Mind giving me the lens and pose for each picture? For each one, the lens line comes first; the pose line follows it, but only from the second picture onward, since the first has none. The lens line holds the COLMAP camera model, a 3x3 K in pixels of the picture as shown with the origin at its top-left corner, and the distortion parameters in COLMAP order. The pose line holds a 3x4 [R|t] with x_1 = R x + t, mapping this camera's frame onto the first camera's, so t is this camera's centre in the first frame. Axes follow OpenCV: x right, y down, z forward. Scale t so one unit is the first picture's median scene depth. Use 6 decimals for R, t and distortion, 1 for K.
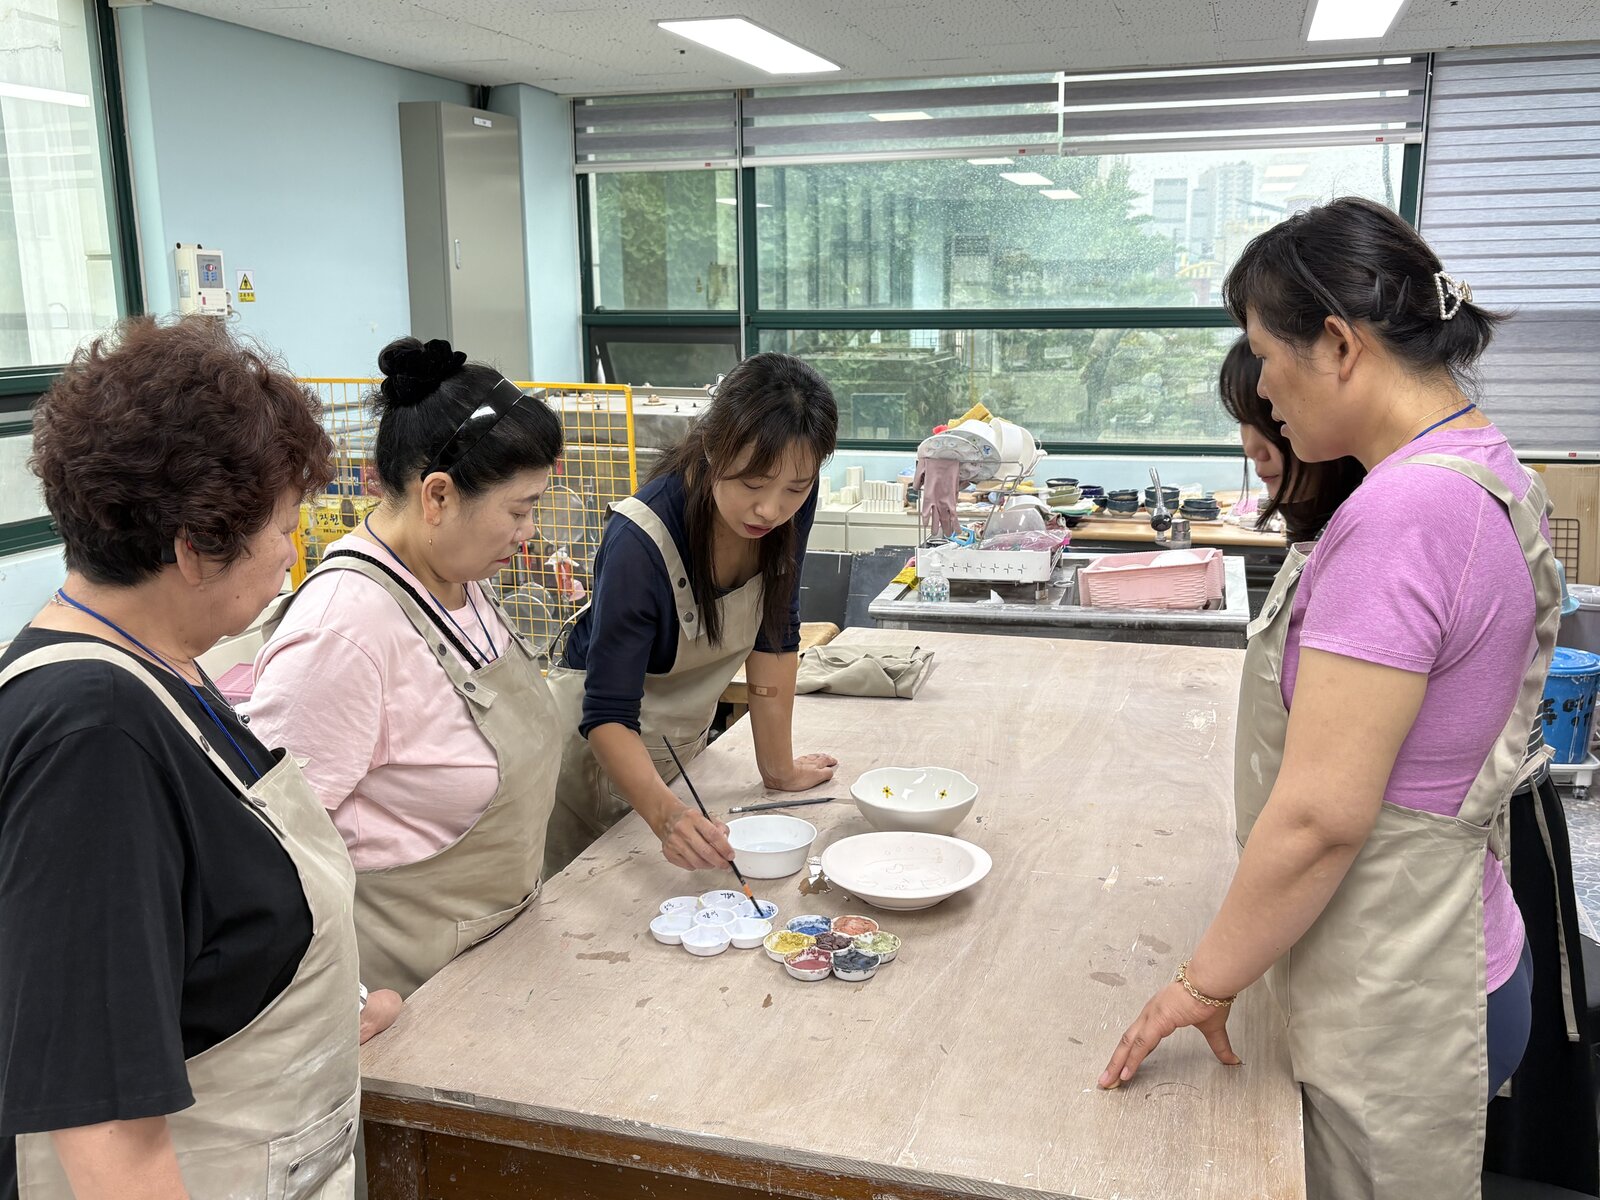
lens RADIAL K [[1474.8, 0, 808.1], [0, 1474.8, 604.1], [0, 0, 1]] dist [0.048722, -0.016114]
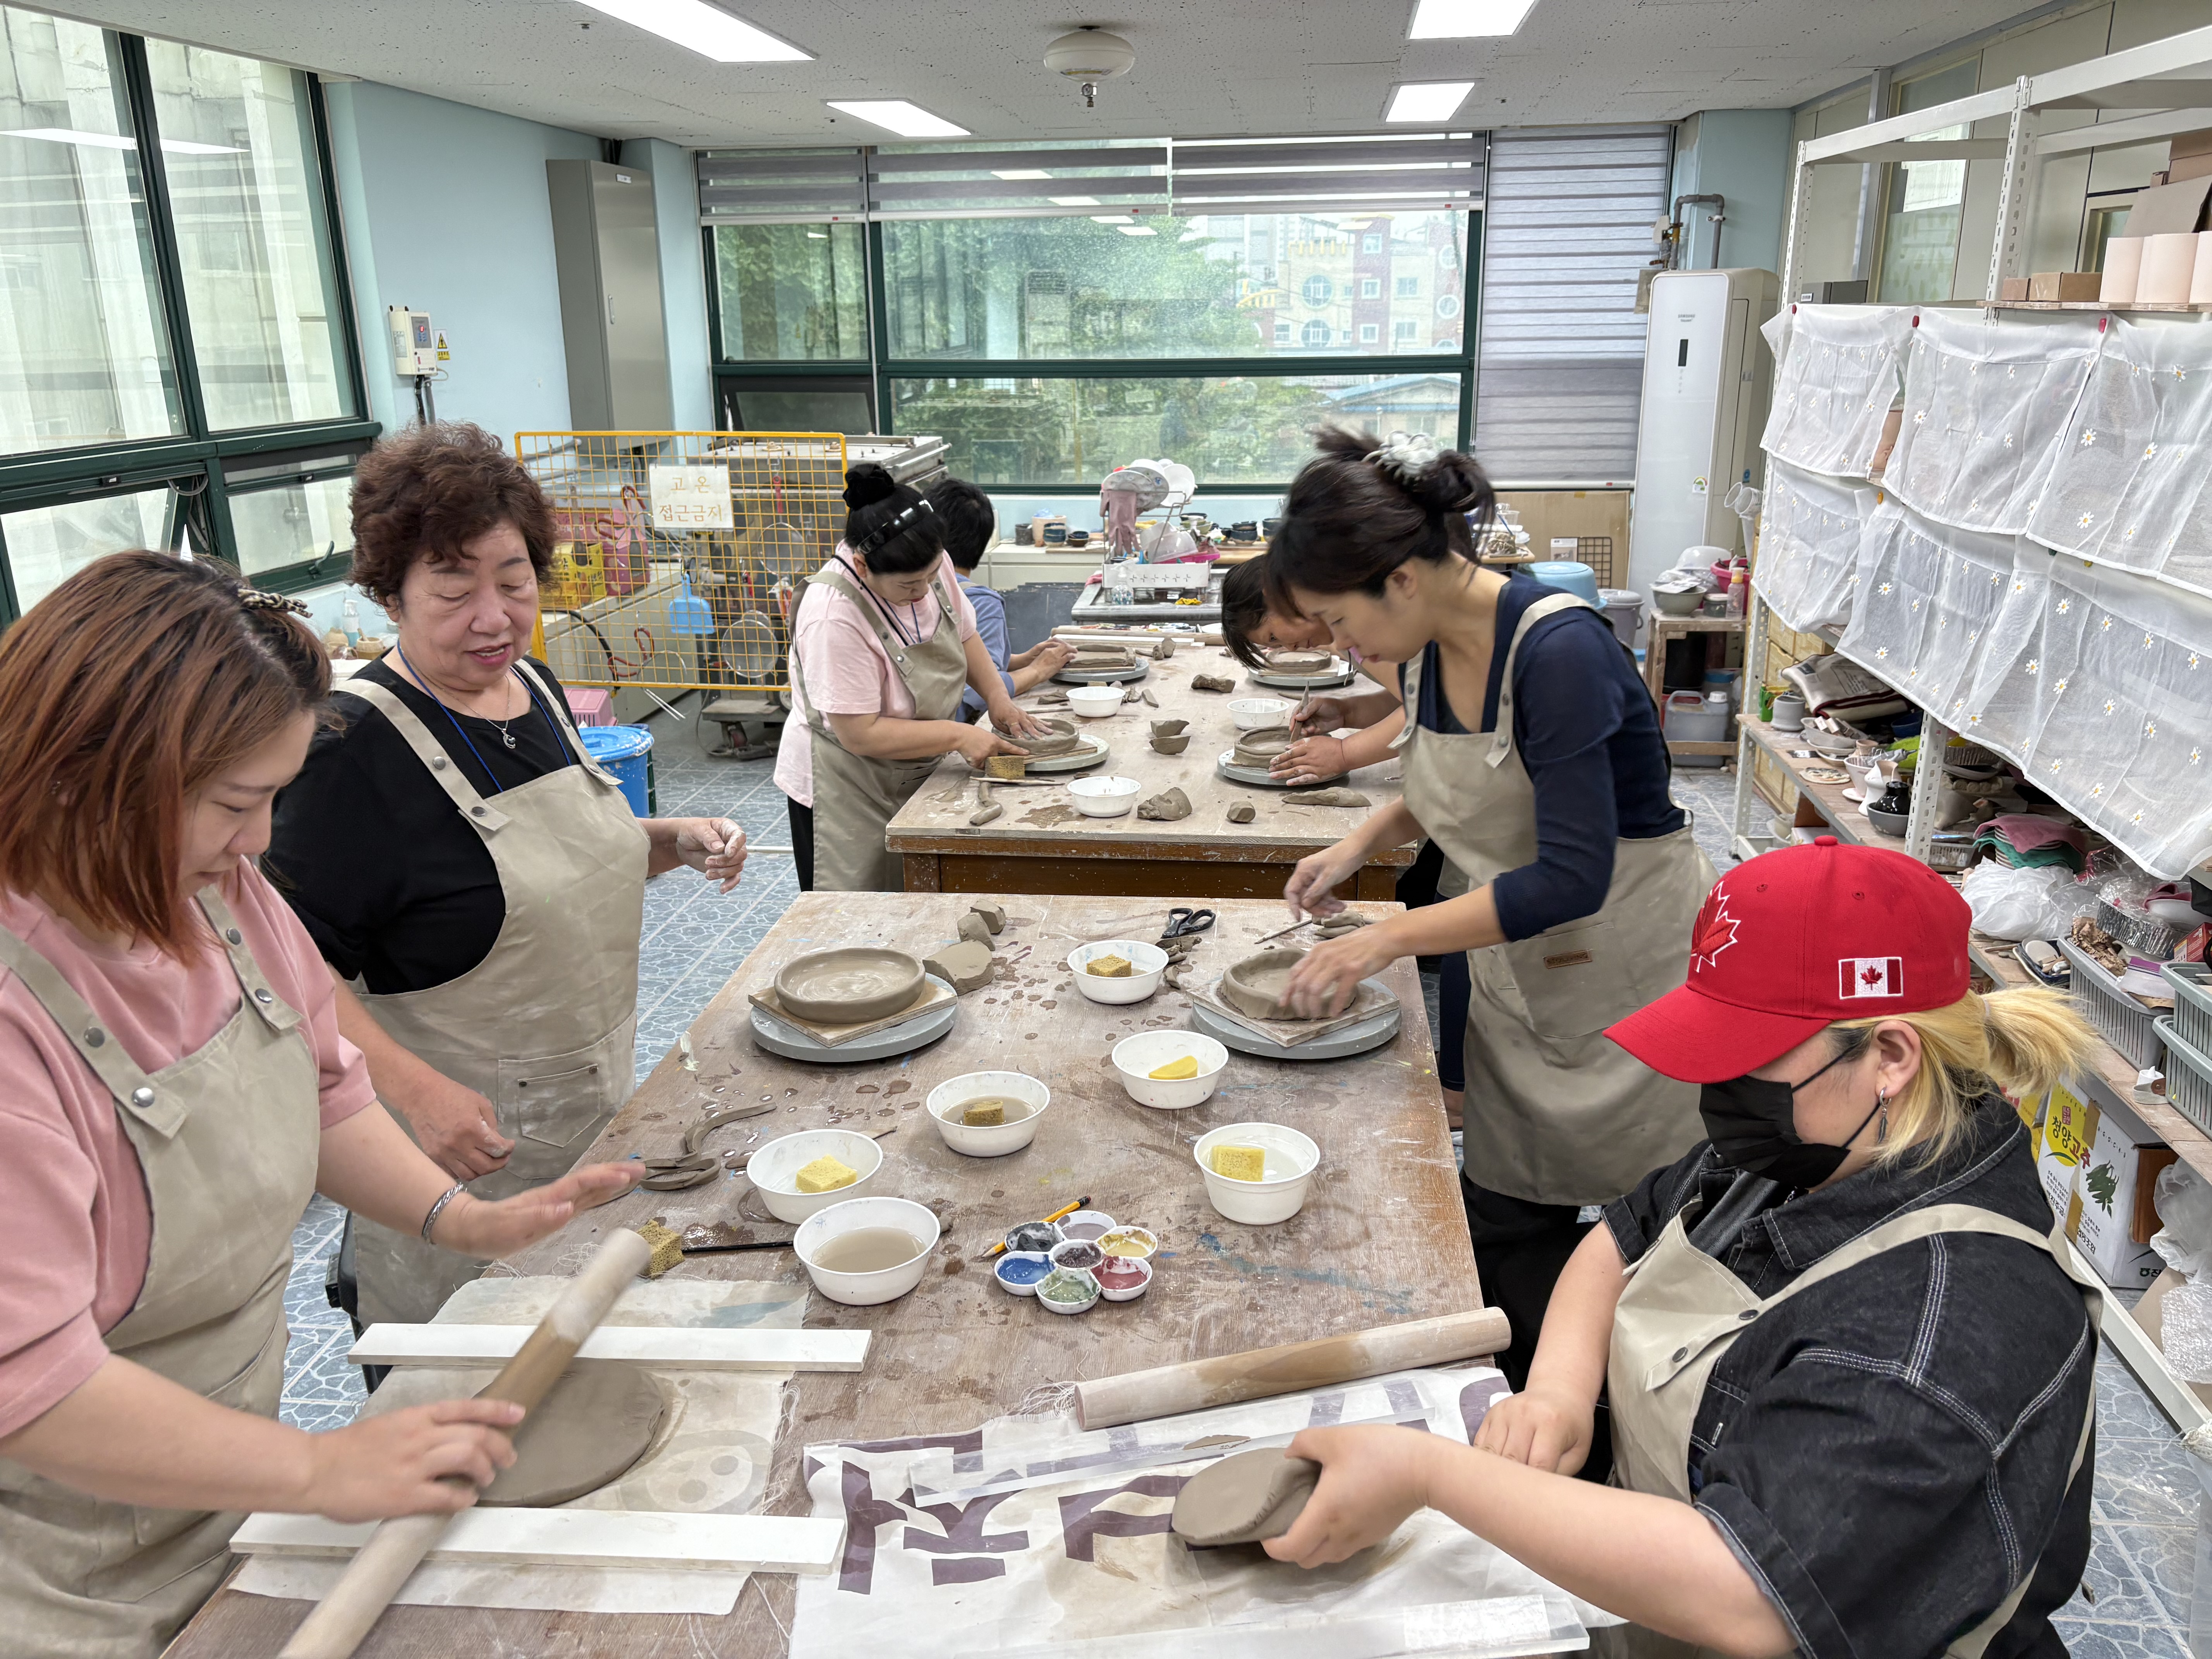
lens RADIAL K [[1702.9, 0, 1101.7], [0, 1702.9, 820.4], [0, 0, 1]] dist [0.054108, 0.000021]
pose [[0.986554, -0.049961, 0.155610, -0.101025], [0.038154, 0.996226, 0.077959, 0.041203], [-0.158918, -0.070973, 0.984737, -0.272493]]
